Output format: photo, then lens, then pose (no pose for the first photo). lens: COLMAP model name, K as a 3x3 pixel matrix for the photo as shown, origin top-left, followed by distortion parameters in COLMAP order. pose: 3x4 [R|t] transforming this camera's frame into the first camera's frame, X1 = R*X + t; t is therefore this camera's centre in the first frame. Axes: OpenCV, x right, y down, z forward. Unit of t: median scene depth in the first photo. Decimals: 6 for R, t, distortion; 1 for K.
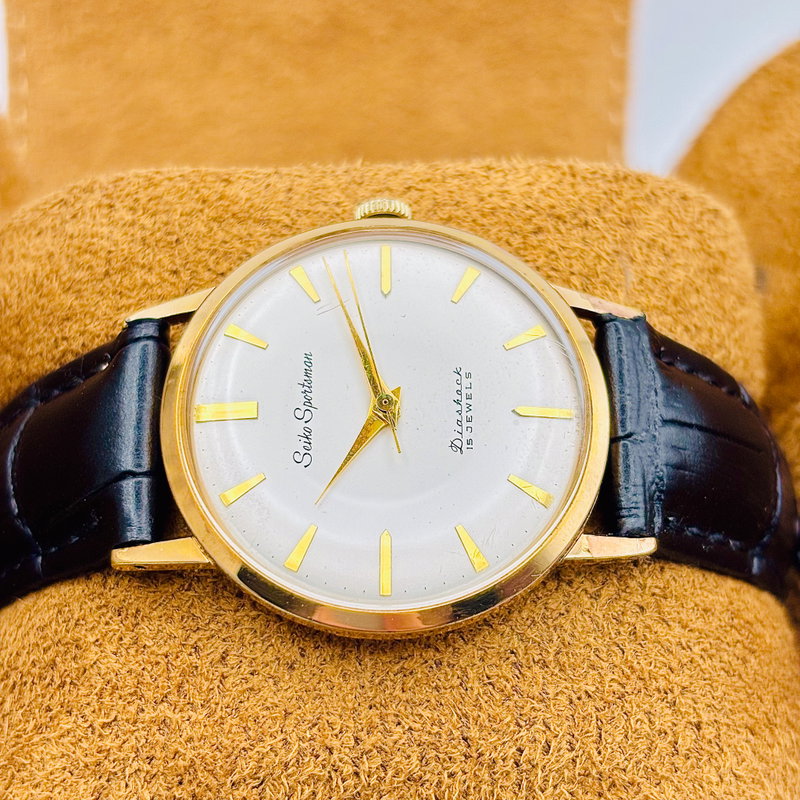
lens RADIAL K [[1743.5, 0, 396.6], [0, 1743.5, 398.5], [0, 0, 1]] dist [0.099815, -0.665193]
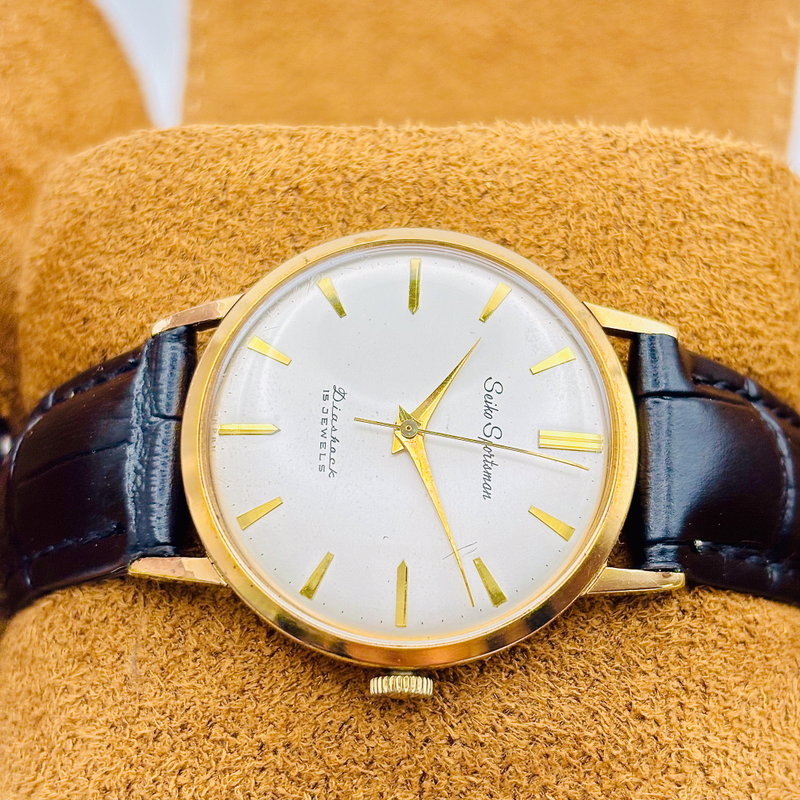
lens RADIAL K [[1743.5, 0, 396.6], [0, 1743.5, 398.5], [0, 0, 1]] dist [0.099815, -0.665193]
pose [[-0.999058, -0.041657, 0.012189, -0.010671], [0.039634, -0.761090, 0.647434, -0.615202], [-0.017693, 0.647307, 0.762024, 0.238400]]
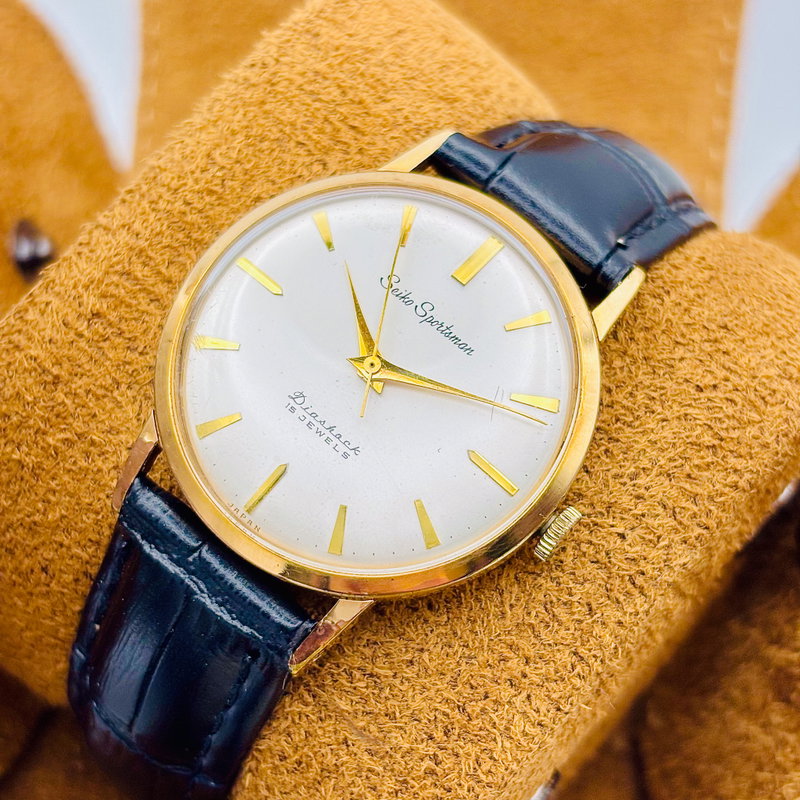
lens RADIAL K [[1743.5, 0, 396.6], [0, 1743.5, 398.5], [0, 0, 1]] dist [0.099815, -0.665193]
pose [[-0.669297, 0.716501, -0.196641, 0.193783], [-0.658524, -0.449490, 0.603577, -0.615698], [0.344075, 0.533465, 0.772675, 0.237210]]
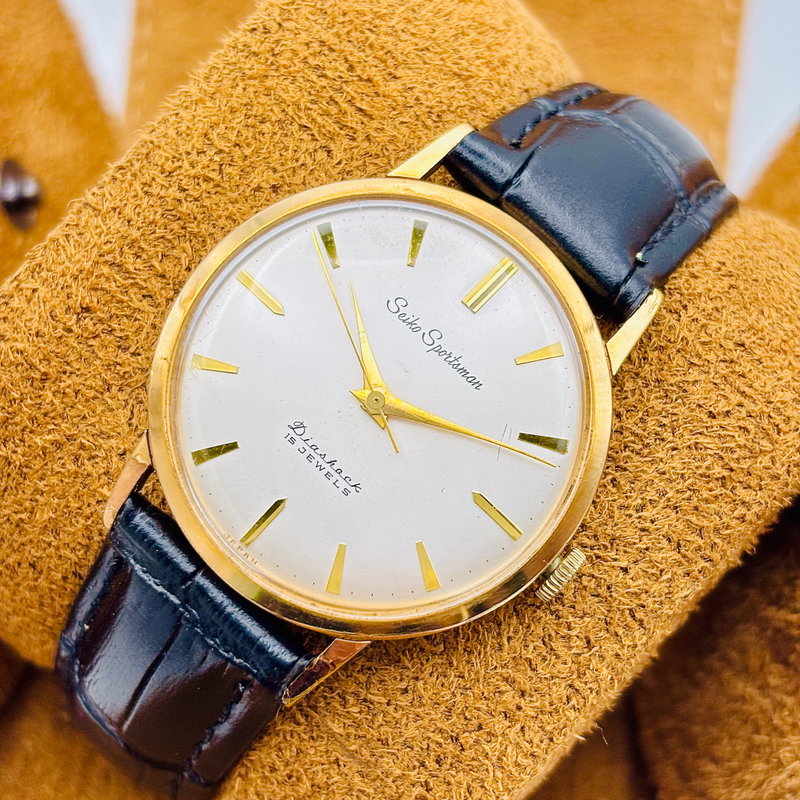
lens RADIAL K [[1743.5, 0, 396.6], [0, 1743.5, 398.5], [0, 0, 1]] dist [0.099815, -0.665193]
pose [[-0.690122, 0.719716, -0.075773, 0.058112], [-0.652848, -0.573960, 0.494326, -0.476240], [0.312284, 0.390613, 0.865968, 0.167492]]
